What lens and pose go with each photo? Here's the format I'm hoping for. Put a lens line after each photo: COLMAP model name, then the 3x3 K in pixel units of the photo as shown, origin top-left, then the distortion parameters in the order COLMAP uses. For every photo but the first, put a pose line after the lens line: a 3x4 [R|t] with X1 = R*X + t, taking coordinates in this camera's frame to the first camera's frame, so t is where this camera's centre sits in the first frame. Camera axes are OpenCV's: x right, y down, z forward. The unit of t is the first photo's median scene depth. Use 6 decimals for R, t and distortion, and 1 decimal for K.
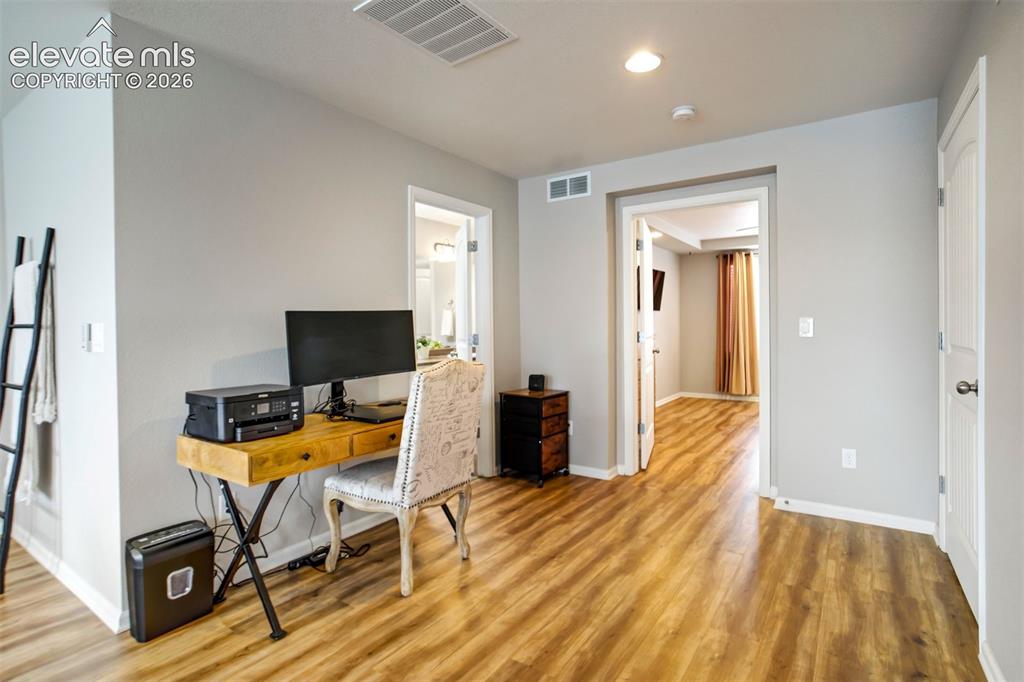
lens RADIAL K [[549.0, 0, 493.9], [0, 549.0, 347.6], [0, 0, 1]] dist [-0.029409, 0.007369]
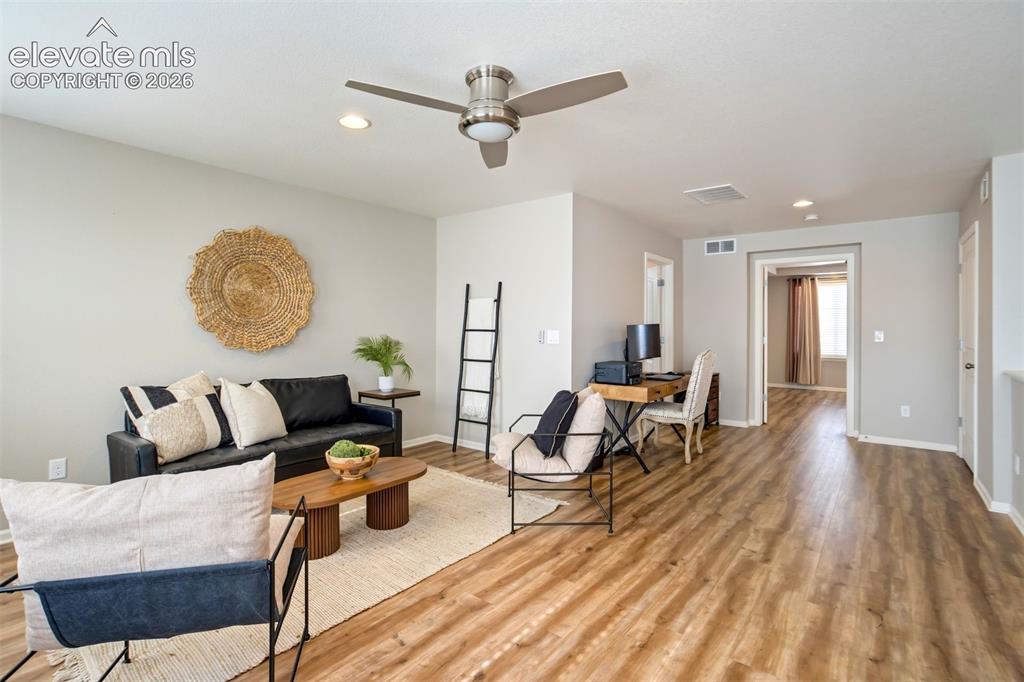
lens RADIAL K [[482.1, 0, 525.2], [0, 482.1, 337.4], [0, 0, 1]] dist [-0.036550, 0.018965]
pose [[0.997756, 0.016190, -0.064974, -0.363142], [-0.017351, 0.999699, -0.017337, 0.009299], [0.064674, 0.018426, 0.997736, -0.470404]]
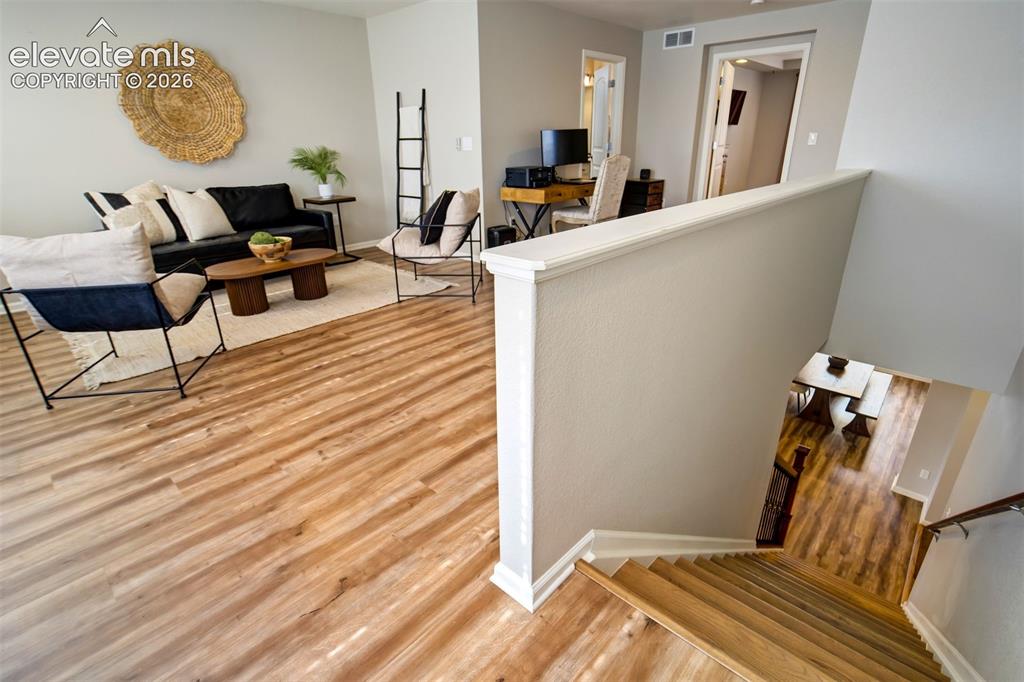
lens RADIAL K [[482.1, 0, 509.9], [0, 482.1, 336.6], [0, 0, 1]] dist [-0.036550, 0.018965]
pose [[0.990361, 0.048497, -0.129739, -0.121840], [-0.000283, 0.937404, 0.348243, 0.021378], [0.138506, -0.344849, 0.928383, -0.600711]]
